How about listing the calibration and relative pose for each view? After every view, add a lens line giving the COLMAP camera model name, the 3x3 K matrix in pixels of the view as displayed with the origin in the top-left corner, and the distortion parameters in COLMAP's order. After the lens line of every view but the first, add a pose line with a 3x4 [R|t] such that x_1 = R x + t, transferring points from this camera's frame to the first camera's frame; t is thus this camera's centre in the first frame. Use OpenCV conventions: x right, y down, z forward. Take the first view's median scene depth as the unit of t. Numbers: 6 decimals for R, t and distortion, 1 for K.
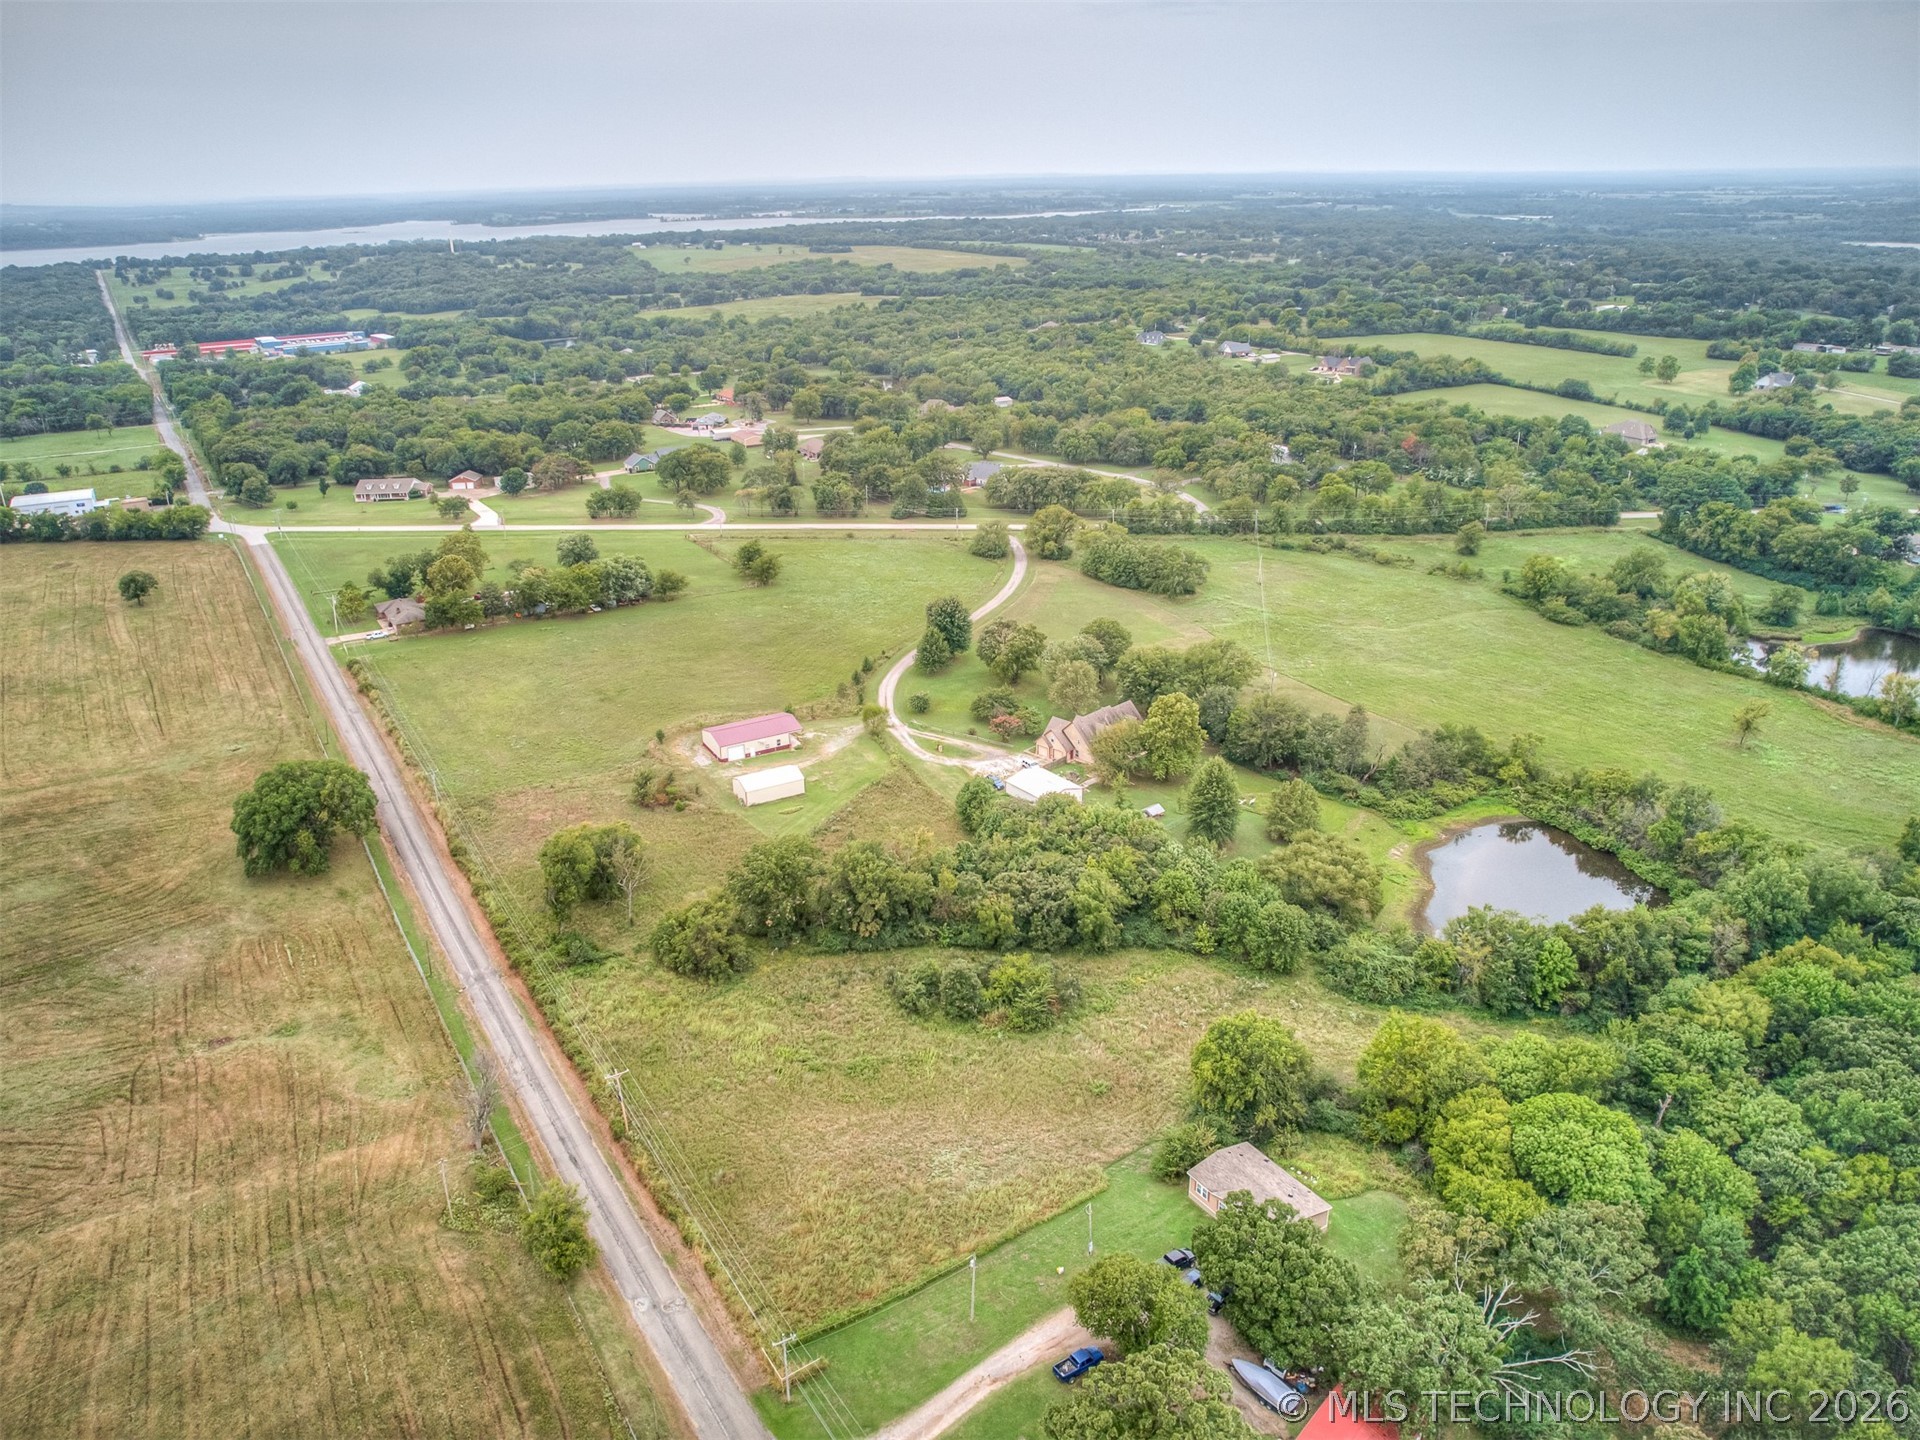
lens RADIAL K [[1381.0, 0, 959.8], [0, 1381.0, 726.8], [0, 0, 1]] dist [-0.073968, 0.058525]
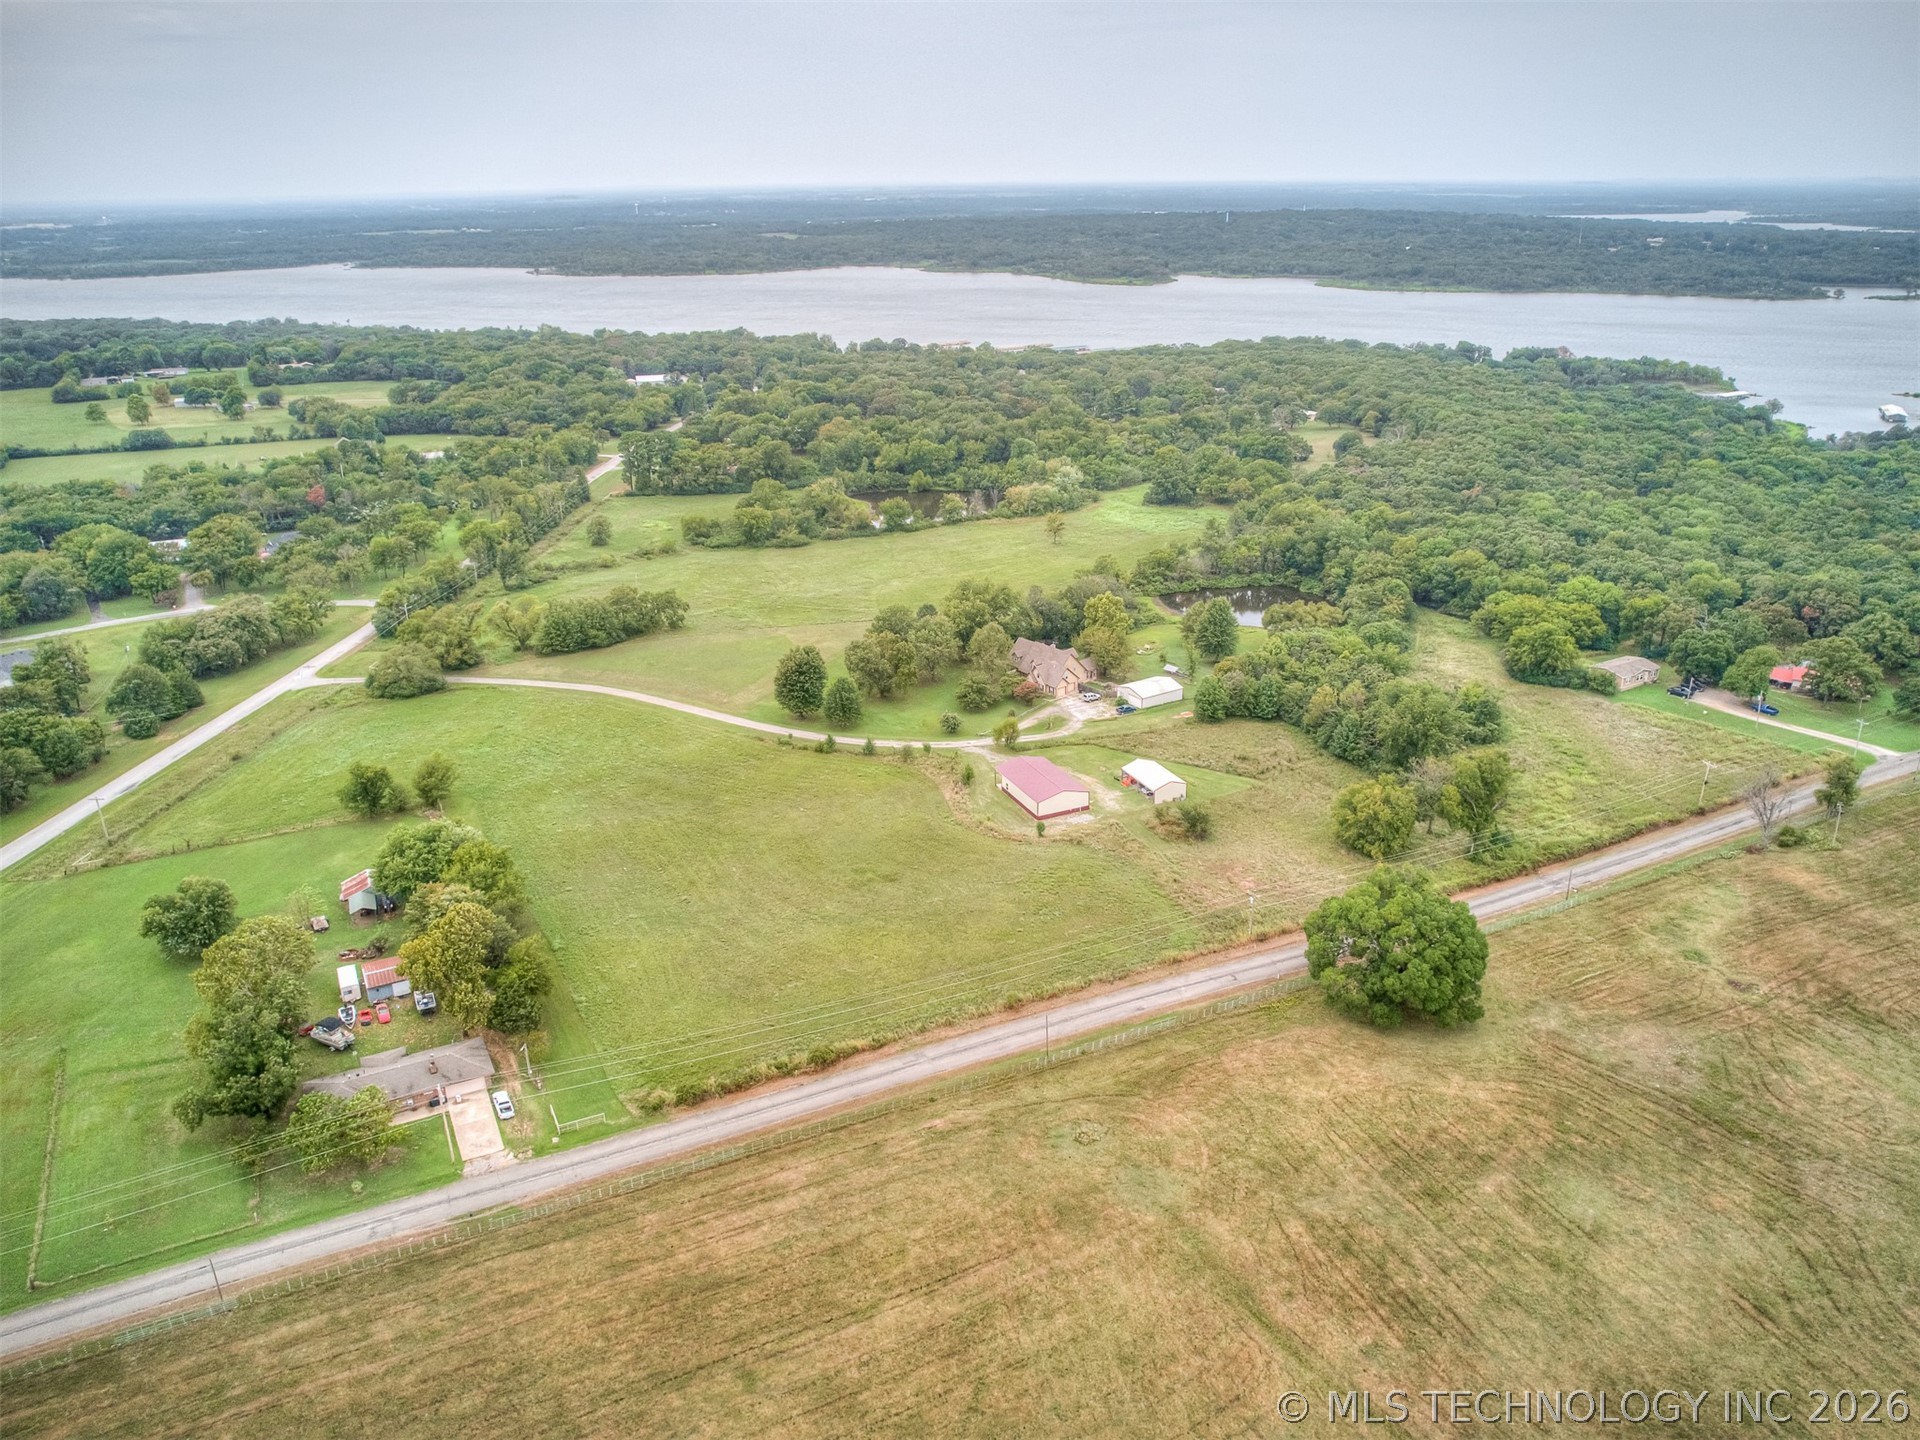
lens RADIAL K [[1381.0, 0, 973.9], [0, 1381.0, 707.2], [0, 0, 1]] dist [-0.073968, 0.058525]
pose [[0.072271, -0.345596, 0.935596, -0.963123], [0.387518, 0.874081, 0.292938, -0.315659], [-0.919025, 0.341389, 0.197095, 0.814915]]
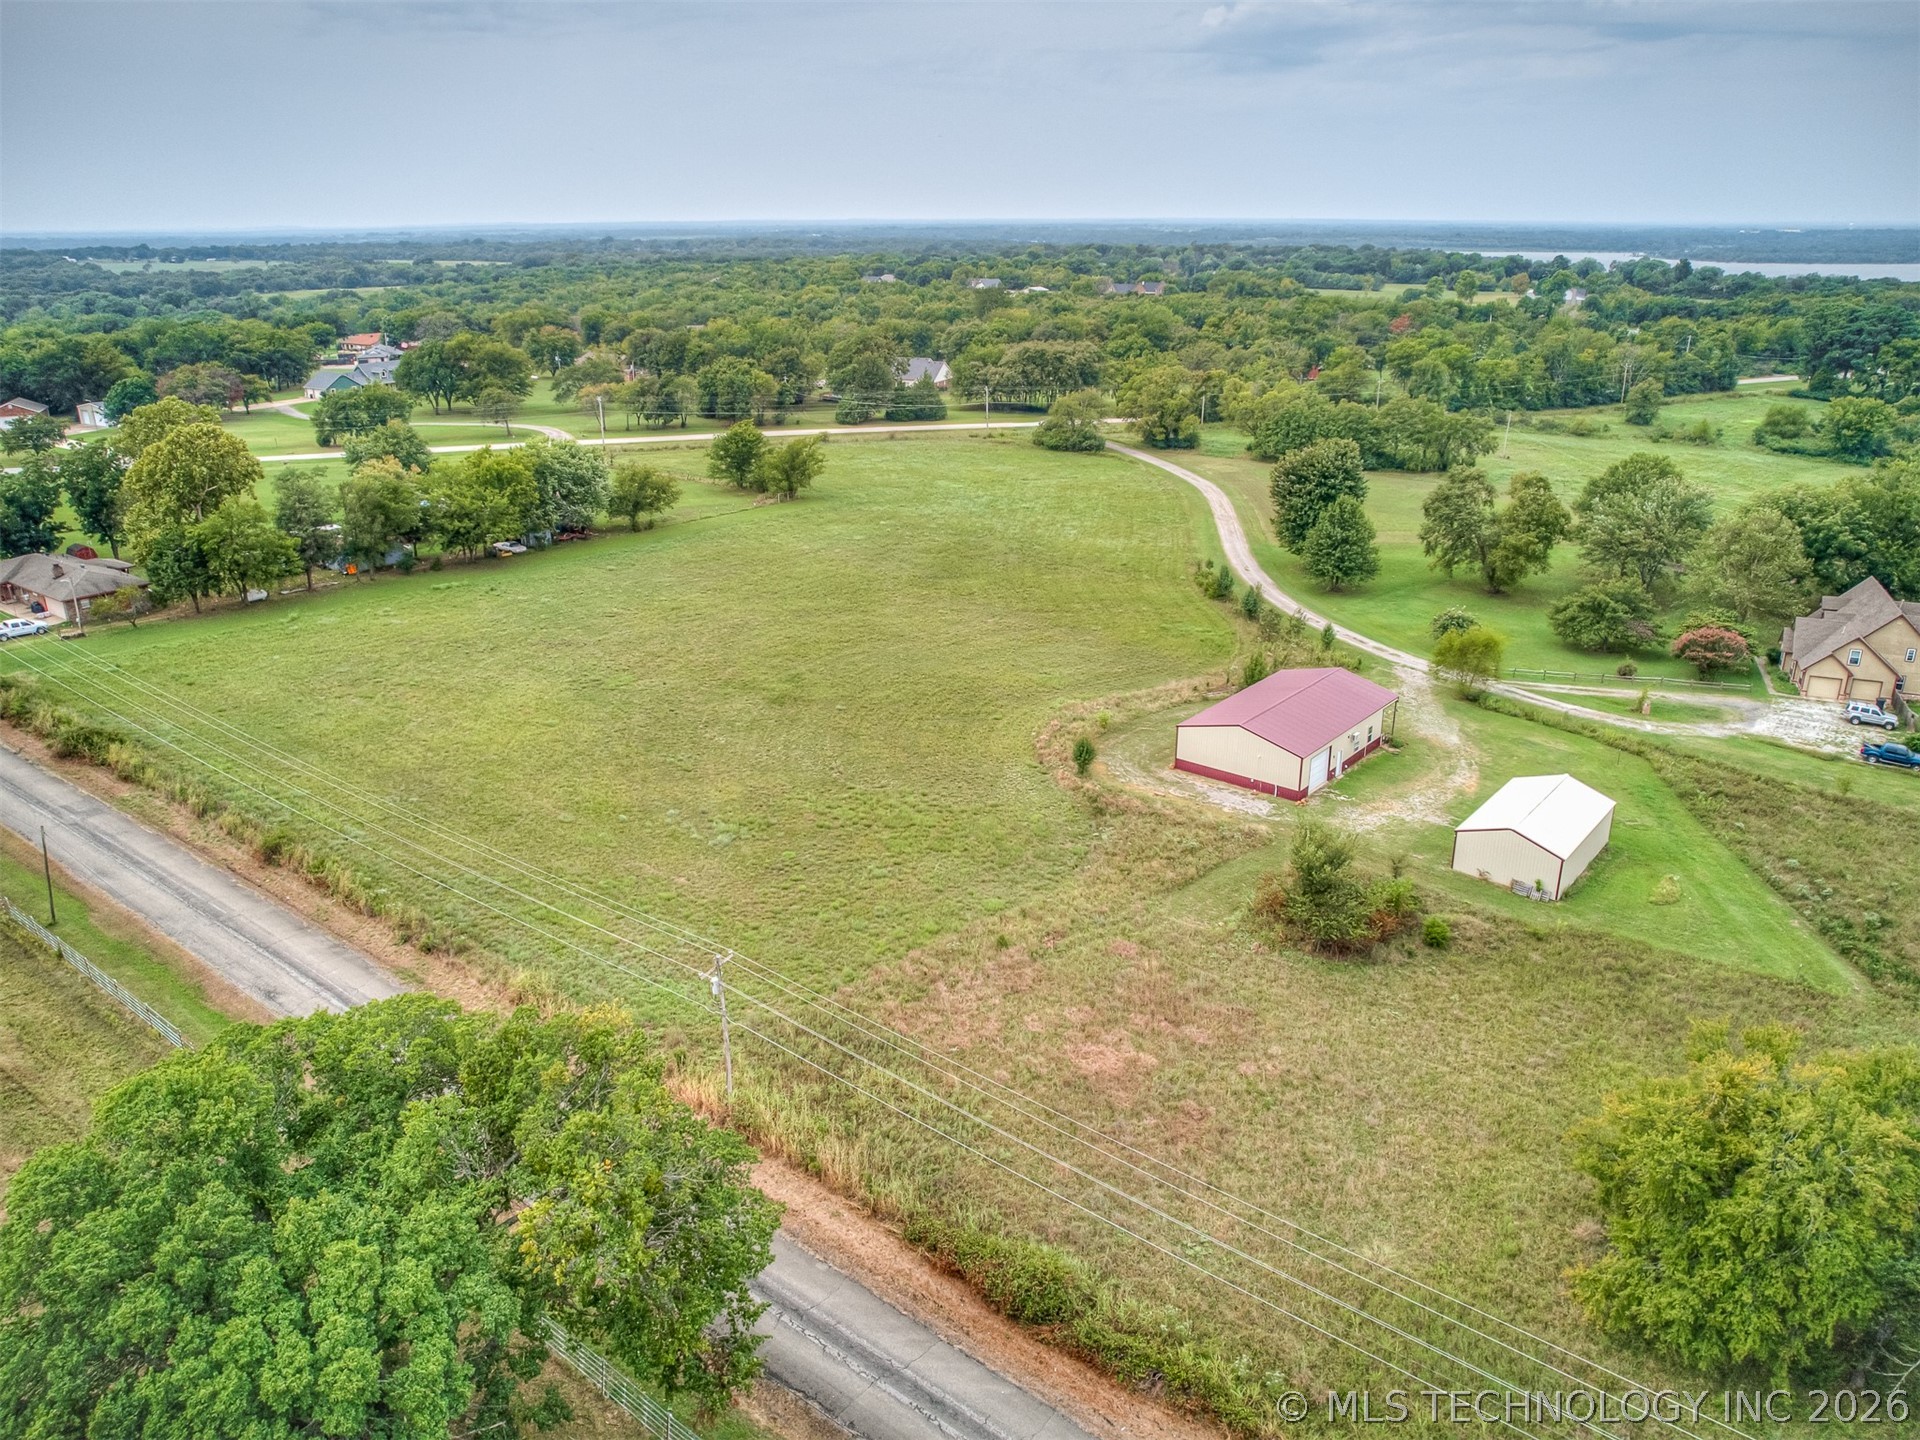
lens RADIAL K [[1381.0, 0, 954.0], [0, 1381.0, 710.3], [0, 0, 1]] dist [-0.073968, 0.058525]
pose [[0.932840, -0.110738, 0.342850, -0.364037], [0.126461, 0.991687, -0.023775, -0.001373], [-0.337367, 0.065535, 0.939089, 0.639990]]
